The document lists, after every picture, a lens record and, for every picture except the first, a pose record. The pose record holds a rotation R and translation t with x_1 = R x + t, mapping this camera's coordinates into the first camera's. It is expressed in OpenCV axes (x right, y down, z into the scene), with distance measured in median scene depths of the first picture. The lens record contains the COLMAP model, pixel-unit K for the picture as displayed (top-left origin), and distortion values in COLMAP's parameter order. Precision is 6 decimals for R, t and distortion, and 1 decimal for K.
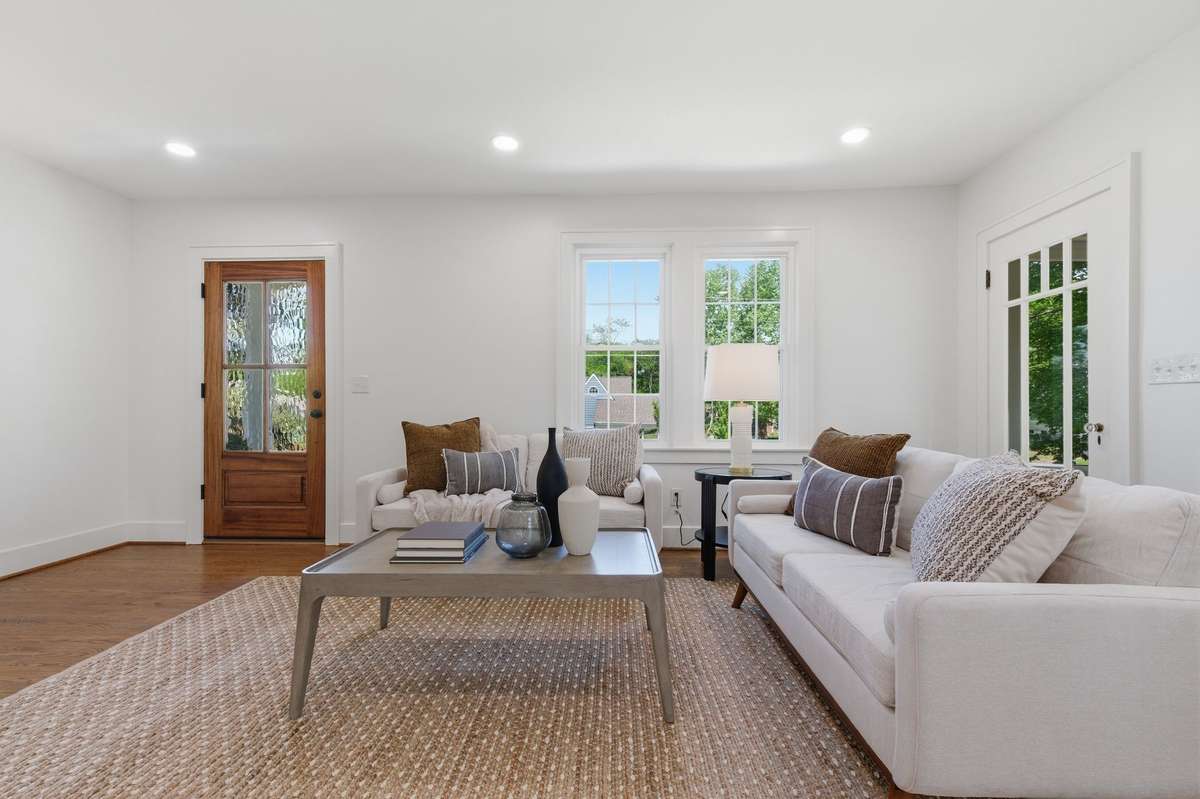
lens RADIAL K [[504.8, 0, 599.9], [0, 504.8, 406.2], [0, 0, 1]] dist [0.000463, 0.000060]
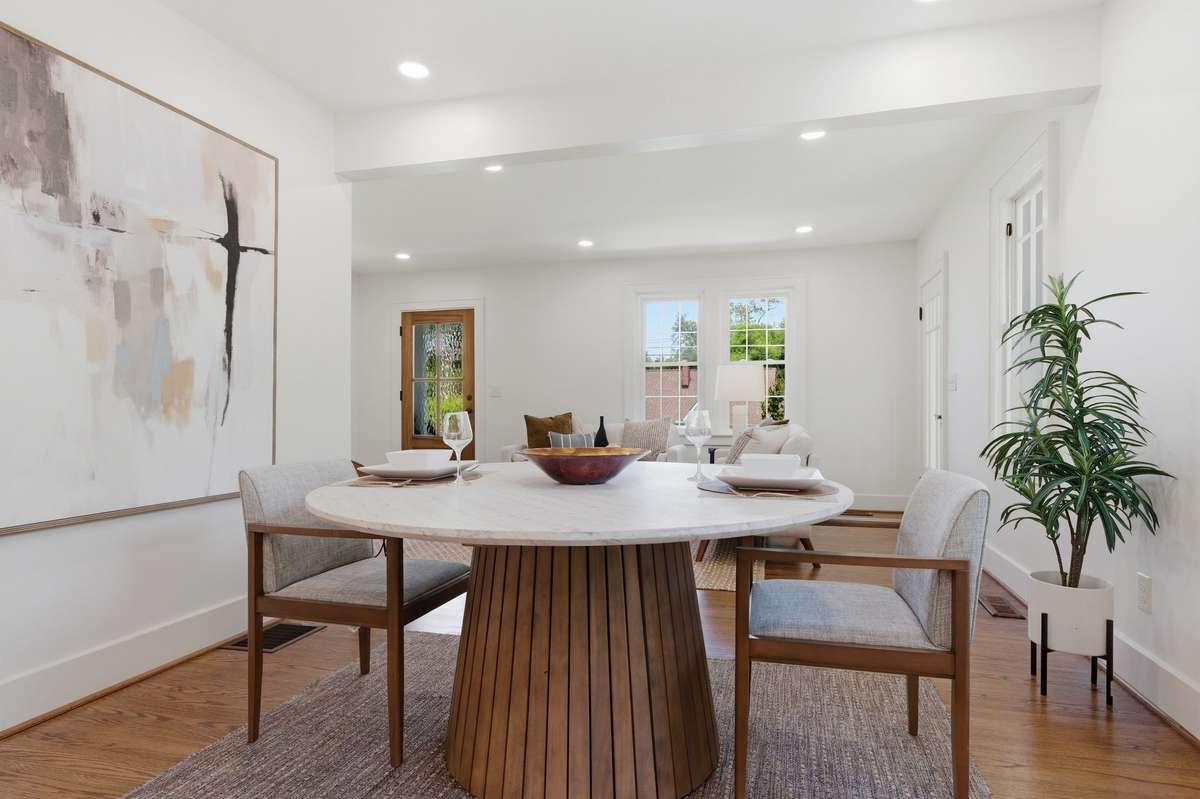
lens RADIAL K [[679.3, 0, 601.3], [0, 679.3, 405.3], [0, 0, 1]] dist [0.000413, 0.000043]
pose [[0.972663, -0.002246, -0.232209, 0.300339], [0.001862, 0.999997, -0.001870, 0.003145], [0.232212, 0.001386, 0.972664, -0.904940]]
